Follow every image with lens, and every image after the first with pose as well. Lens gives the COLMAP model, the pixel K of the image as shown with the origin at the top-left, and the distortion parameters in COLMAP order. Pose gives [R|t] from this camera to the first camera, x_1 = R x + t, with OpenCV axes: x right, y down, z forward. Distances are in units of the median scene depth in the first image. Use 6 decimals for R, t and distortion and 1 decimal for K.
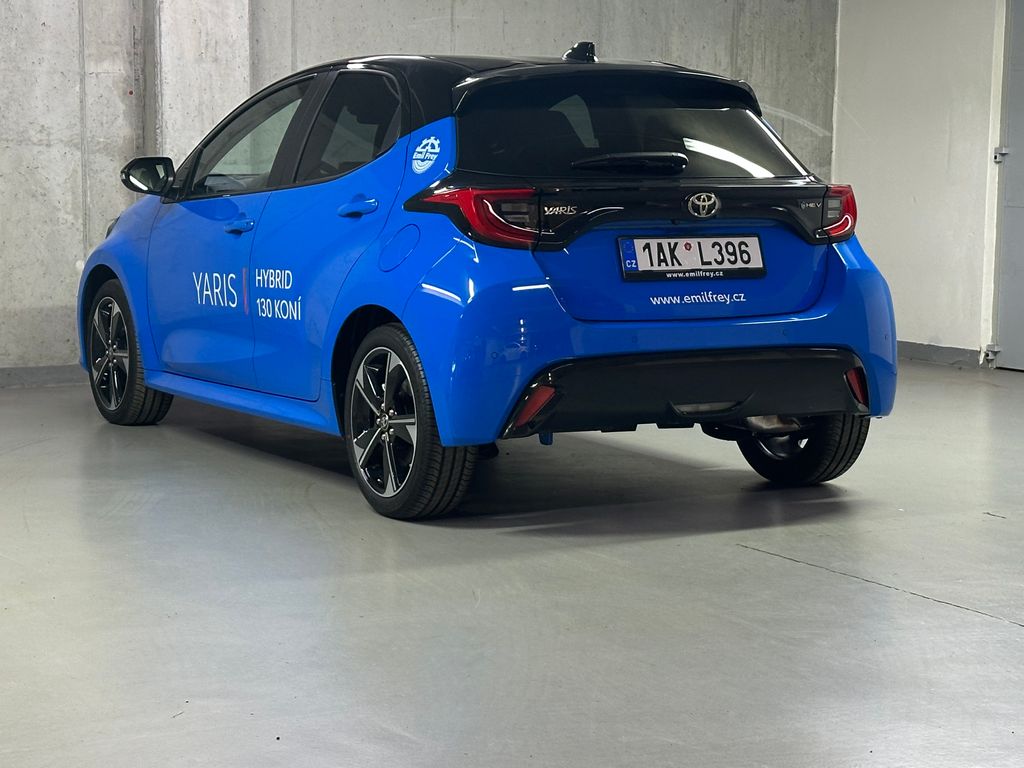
lens RADIAL K [[2132.8, 0, 512.0], [0, 2132.8, 384.0], [0, 0, 1]] dist [0.139482, -0.019067]
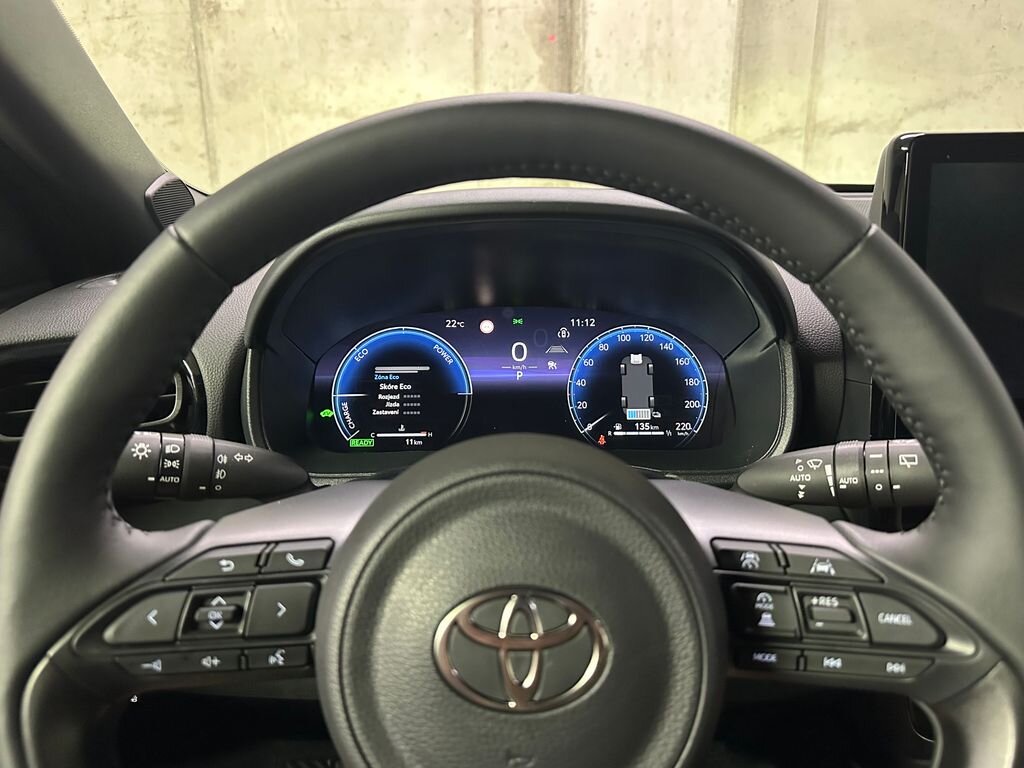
lens RADIAL K [[763.9, 0, 512.0], [0, 763.9, 384.0], [0, 0, 1]] dist [-0.013657, -0.006610]
pose [[0.865337, 0.137930, -0.481838, -0.061754], [-0.041729, 0.977876, 0.204983, -0.080704], [0.499450, -0.157272, 0.851948, 0.793619]]
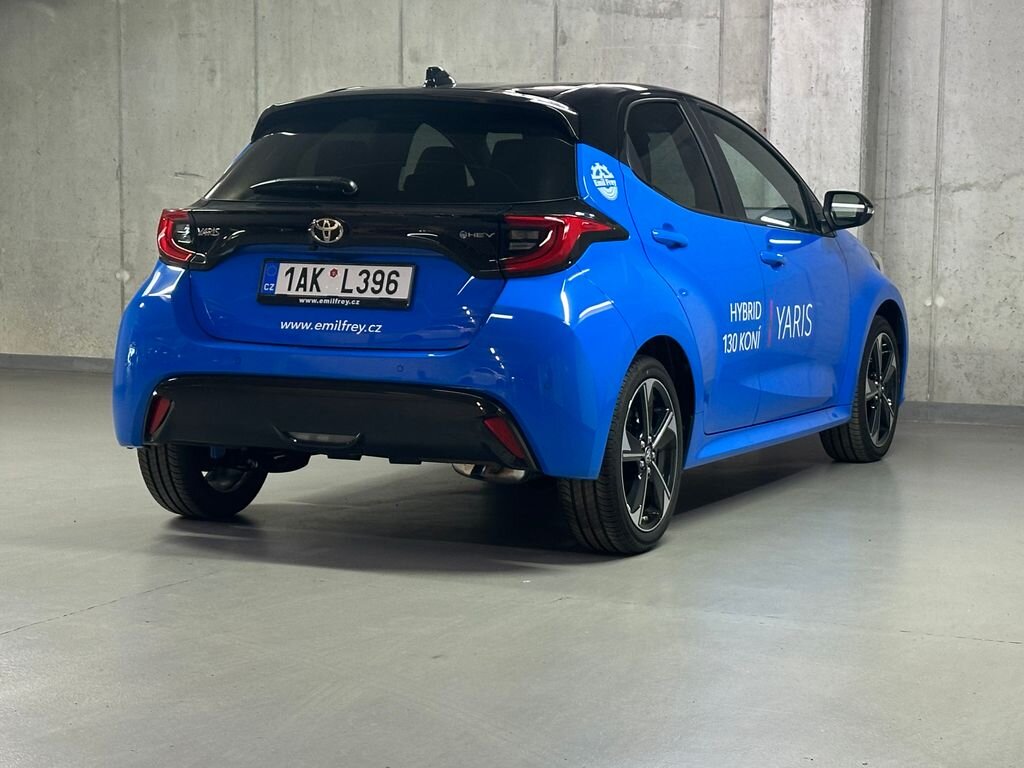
lens RADIAL K [[2132.8, 0, 512.0], [0, 2132.8, 384.0], [0, 0, 1]] dist [0.139482, -0.019067]
pose [[0.565028, 0.074996, -0.821656, 0.610863], [-0.095648, 0.995100, 0.025052, -0.030262], [0.819509, 0.064434, 0.569432, 0.338106]]
